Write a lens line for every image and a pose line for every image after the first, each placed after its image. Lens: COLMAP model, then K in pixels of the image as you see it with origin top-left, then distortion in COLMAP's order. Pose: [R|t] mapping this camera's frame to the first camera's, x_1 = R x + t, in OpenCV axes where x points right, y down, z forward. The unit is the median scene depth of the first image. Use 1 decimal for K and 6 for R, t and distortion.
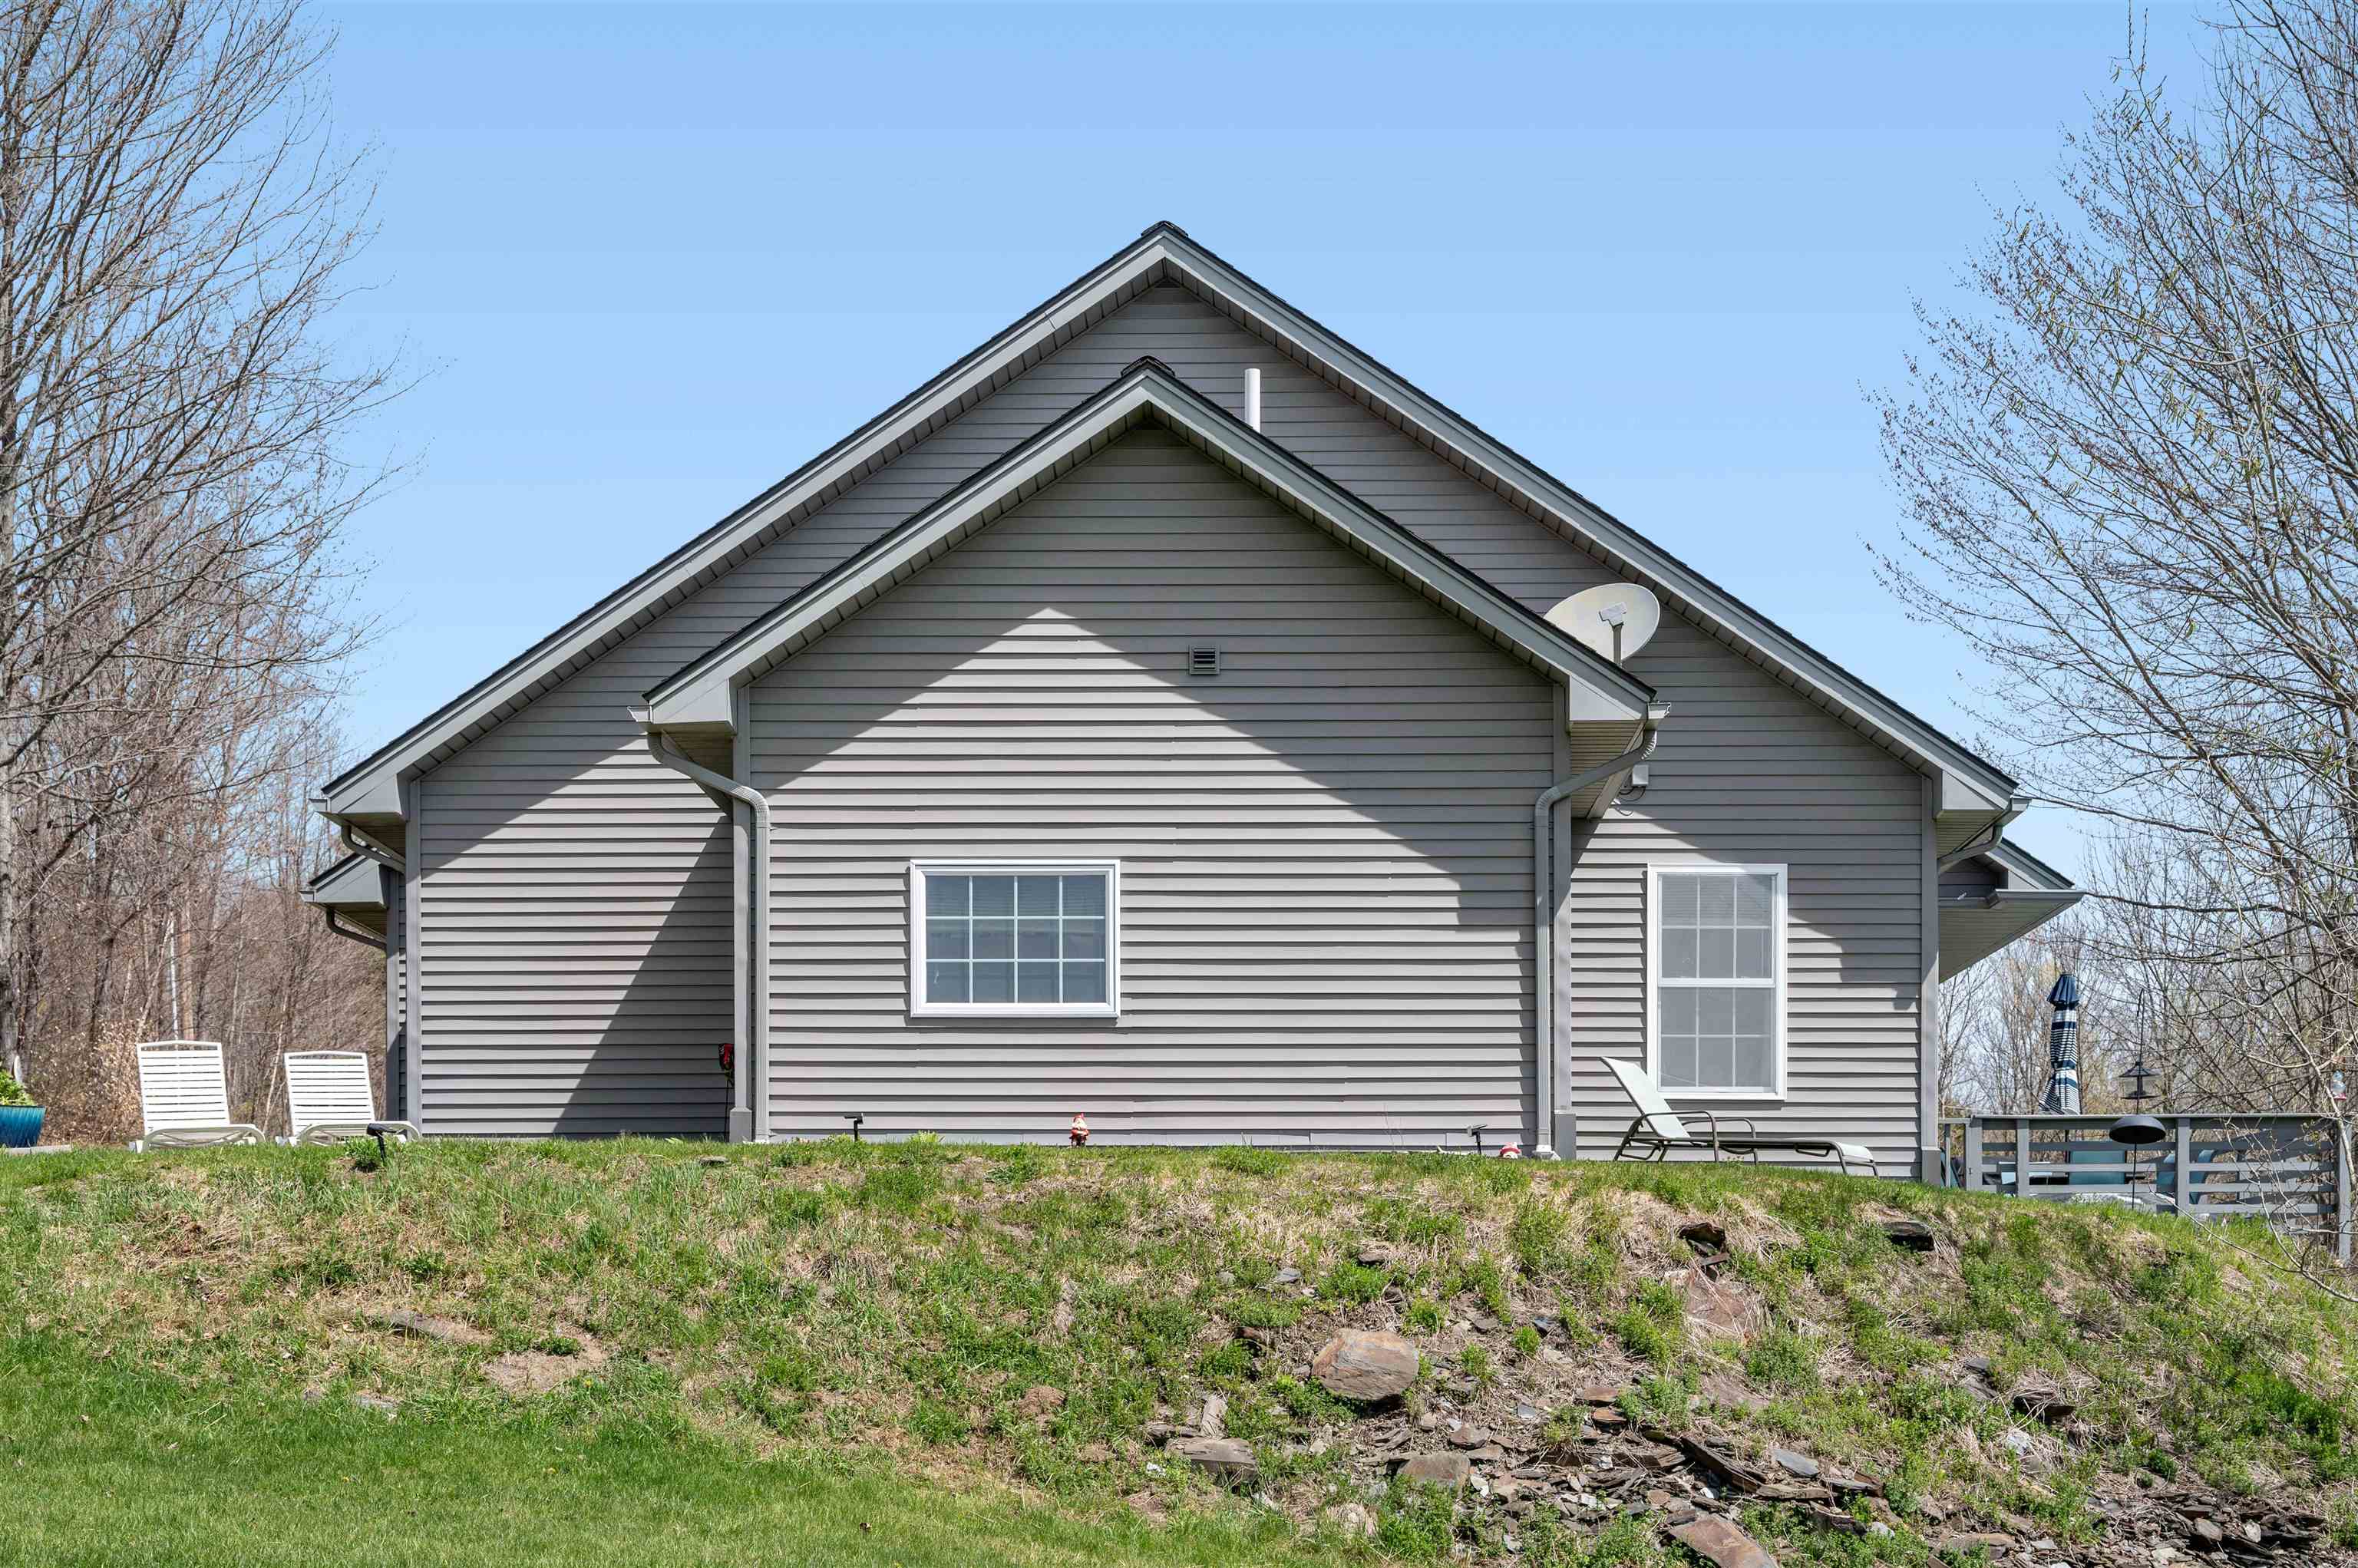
lens RADIAL K [[3117.4, 0, 1179.9], [0, 3117.4, 783.7], [0, 0, 1]] dist [-0.010422, 0.000000]
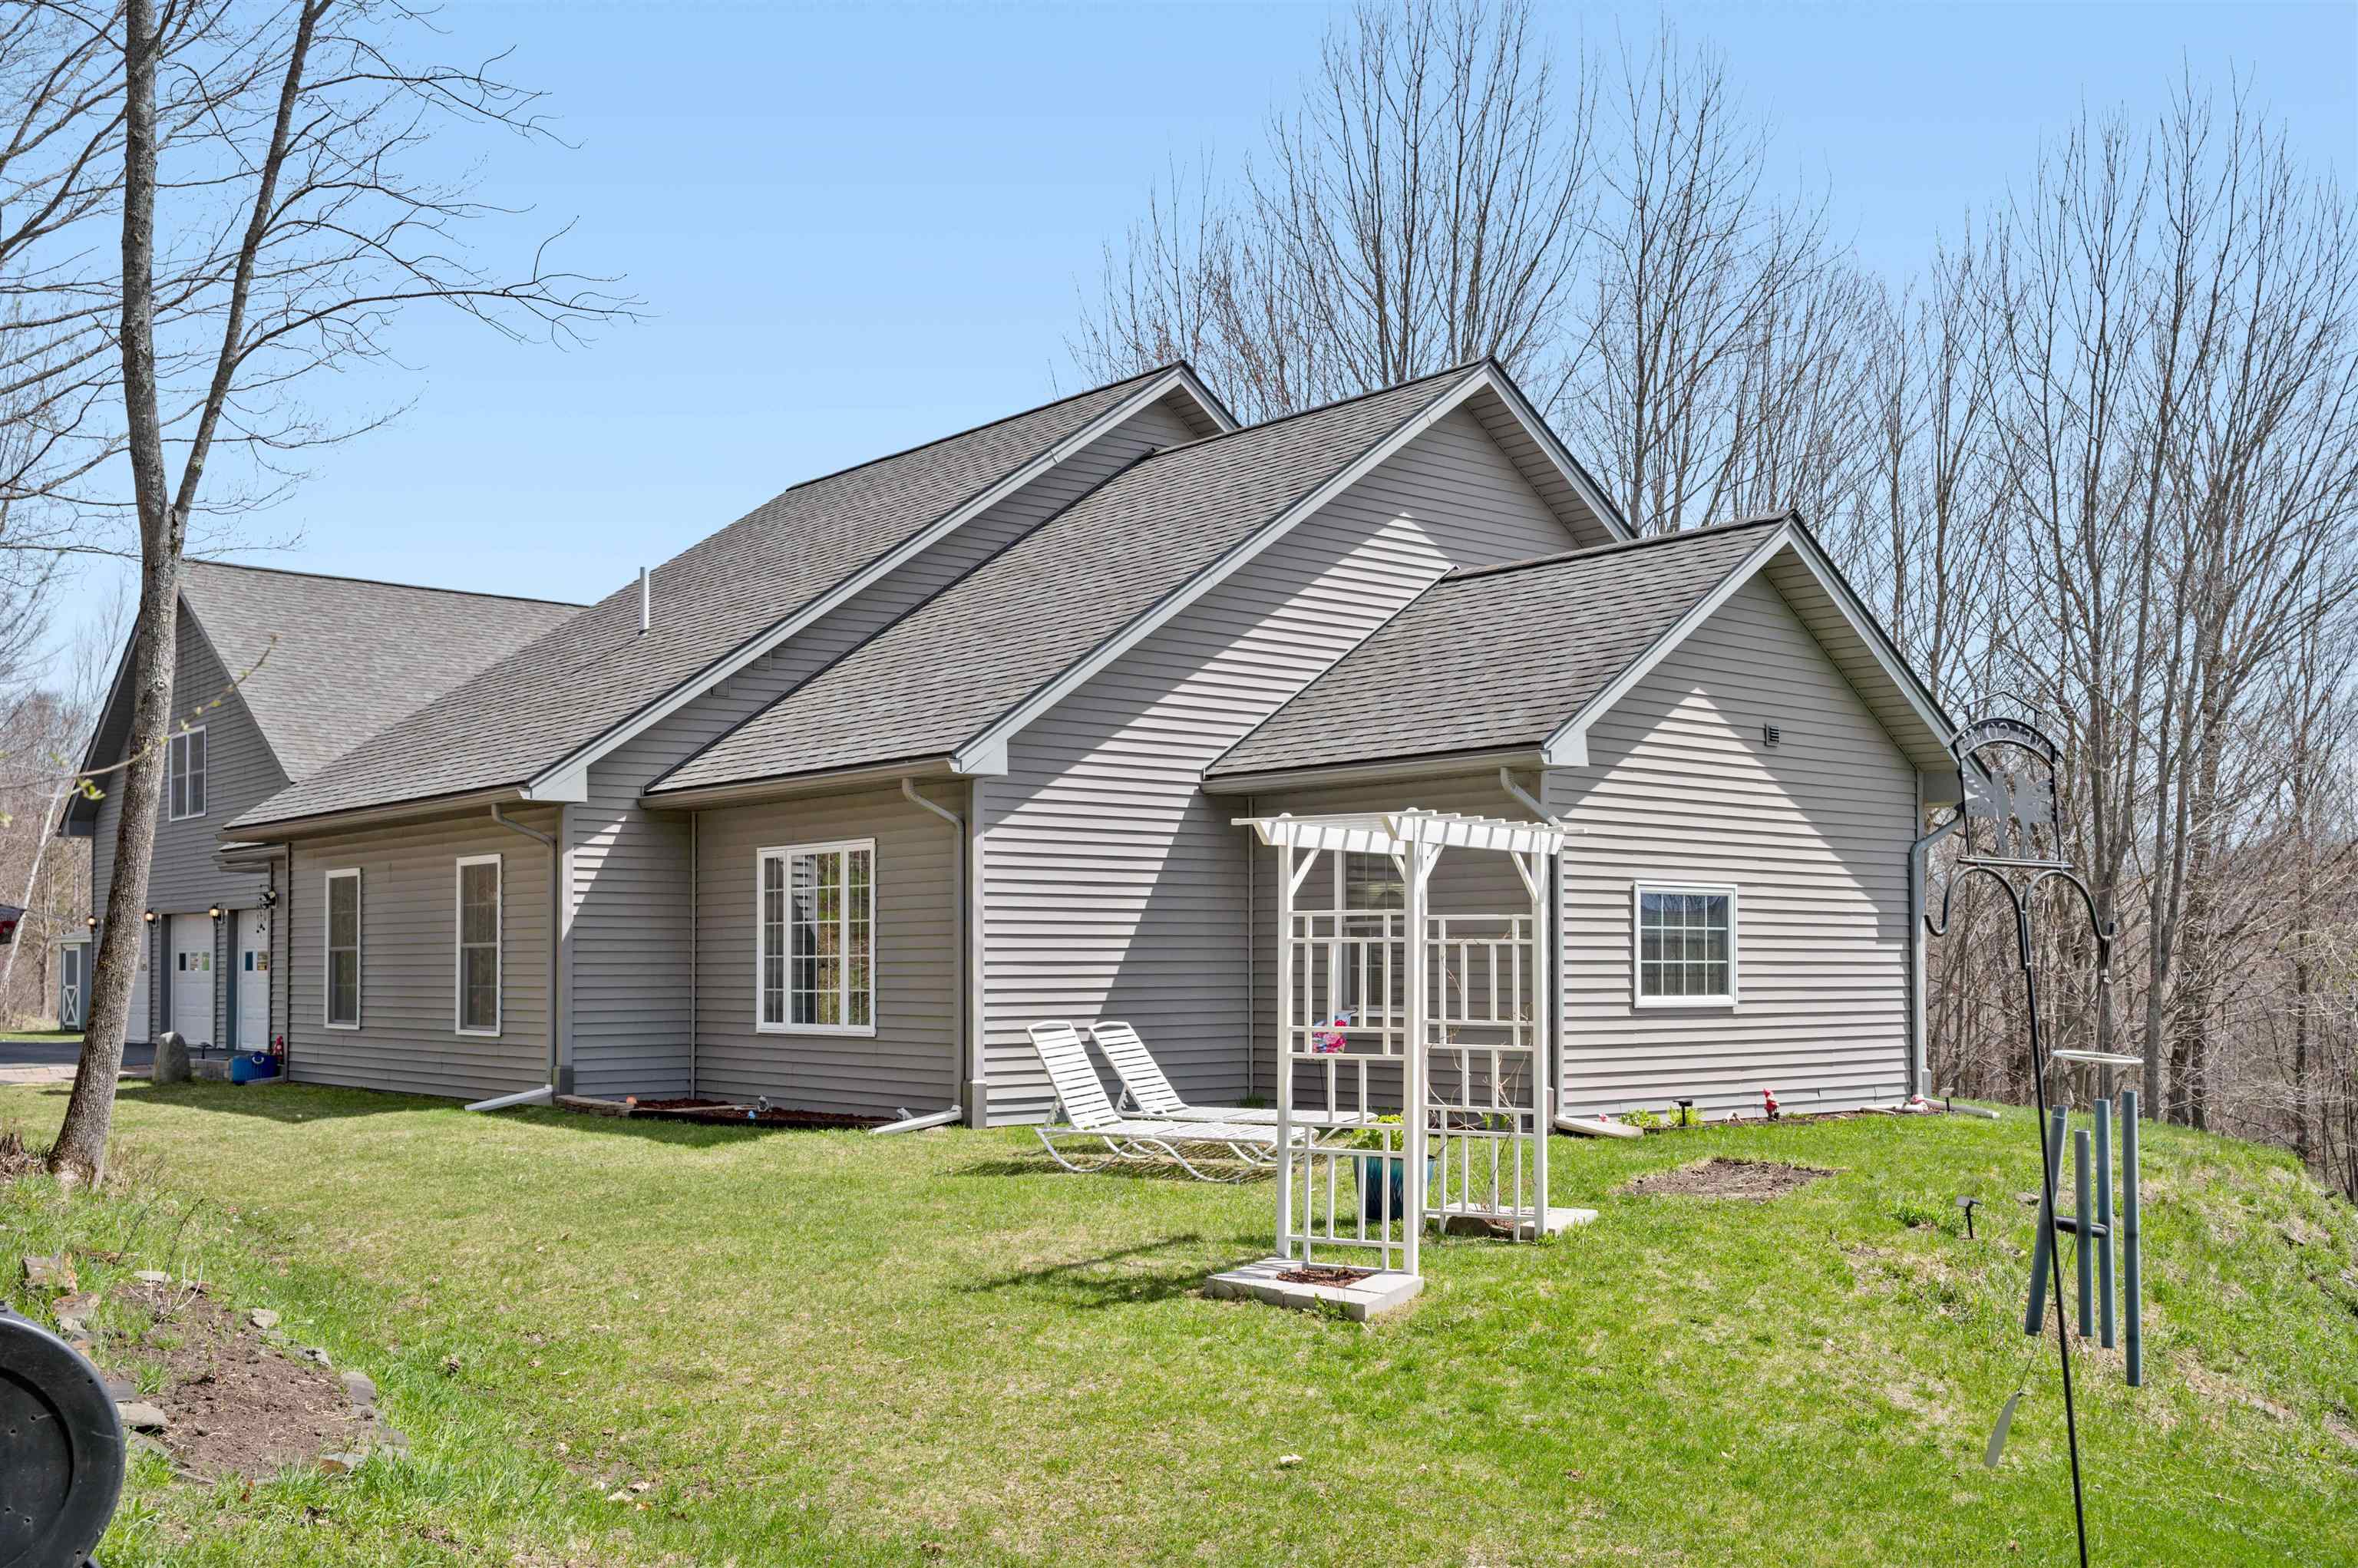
lens RADIAL K [[2287.2, 0, 1179.9], [0, 2287.2, 788.1], [0, 0, 1]] dist [0.004208, 0.000000]
pose [[0.729468, 0.053992, 0.681880, -0.837754], [-0.043857, 0.998520, -0.032146, 0.025069], [-0.682607, -0.006456, 0.730757, 0.462605]]
